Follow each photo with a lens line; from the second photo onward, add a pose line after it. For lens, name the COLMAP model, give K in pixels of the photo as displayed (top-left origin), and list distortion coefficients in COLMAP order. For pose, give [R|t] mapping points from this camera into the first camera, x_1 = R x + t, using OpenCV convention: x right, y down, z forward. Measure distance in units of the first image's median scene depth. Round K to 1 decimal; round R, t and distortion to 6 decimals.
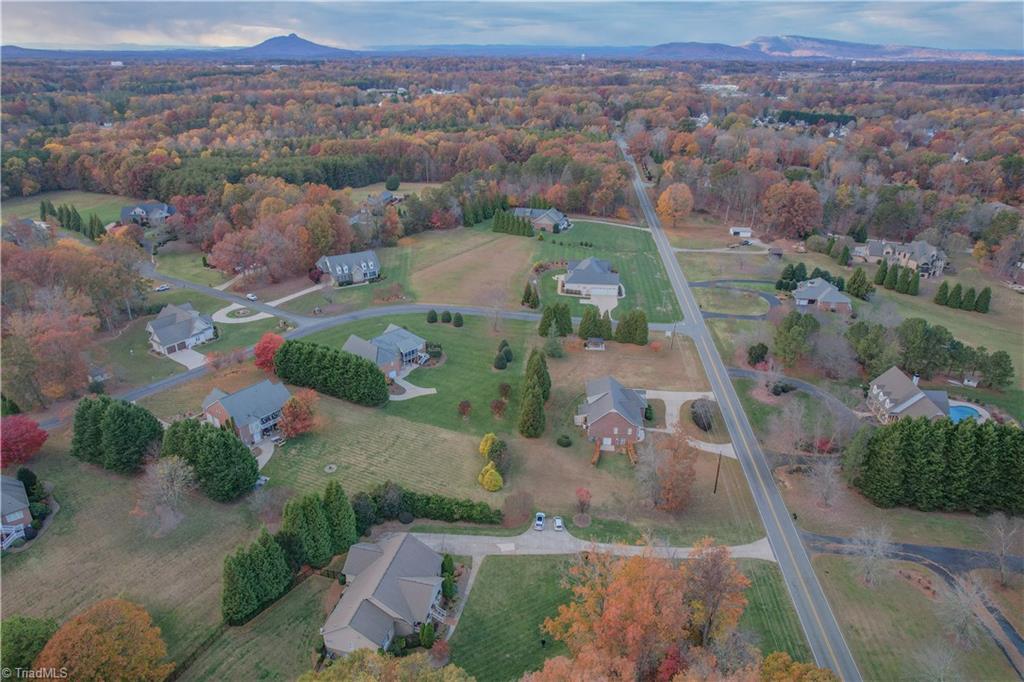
lens RADIAL K [[662.3, 0, 513.8], [0, 662.3, 342.1], [0, 0, 1]] dist [-0.024743, 0.001979]
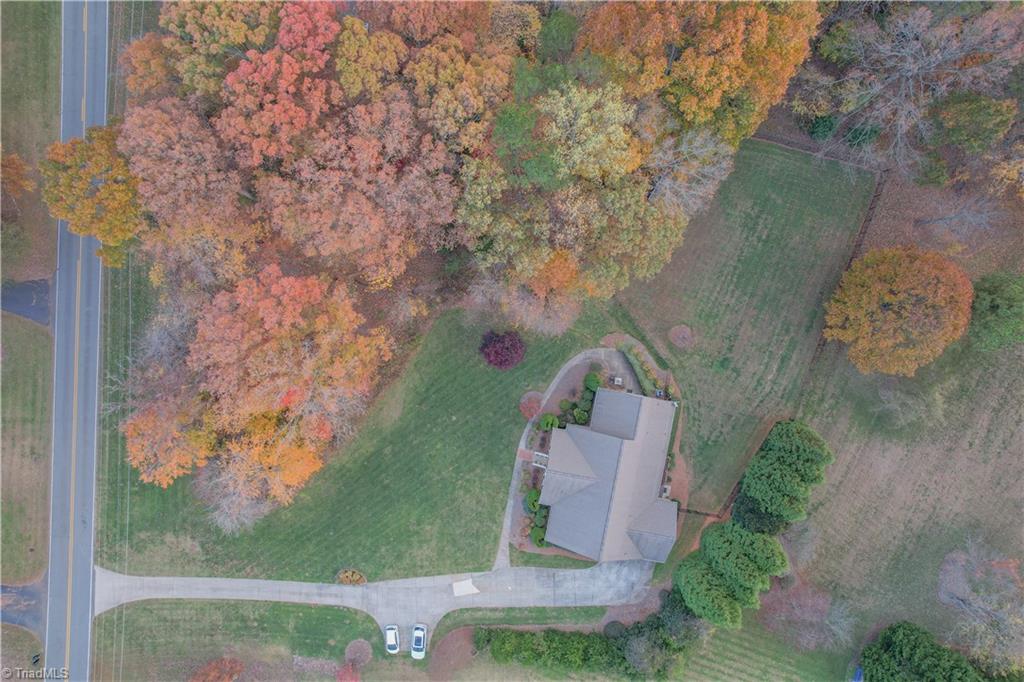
lens RADIAL K [[662.3, 0, 510.2], [0, 662.3, 340.6], [0, 0, 1]] dist [-0.024743, 0.001979]
pose [[-0.998844, 0.047819, -0.004826, -0.071314], [-0.025464, -0.441359, 0.896969, -0.218489], [0.040762, 0.896056, 0.442066, 0.461381]]
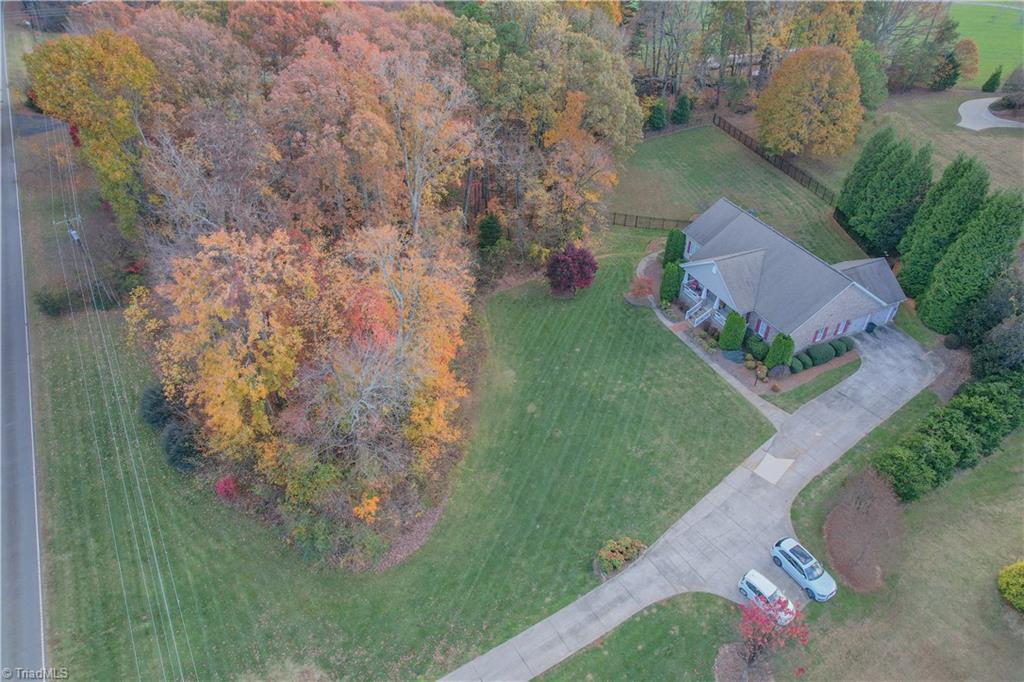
lens RADIAL K [[662.3, 0, 515.3], [0, 662.3, 341.9], [0, 0, 1]] dist [-0.024743, 0.001979]
pose [[-0.791148, 0.352325, -0.499953, 0.312871], [-0.276184, 0.523541, 0.805994, -0.029541], [0.545718, 0.775740, -0.316892, 1.010377]]
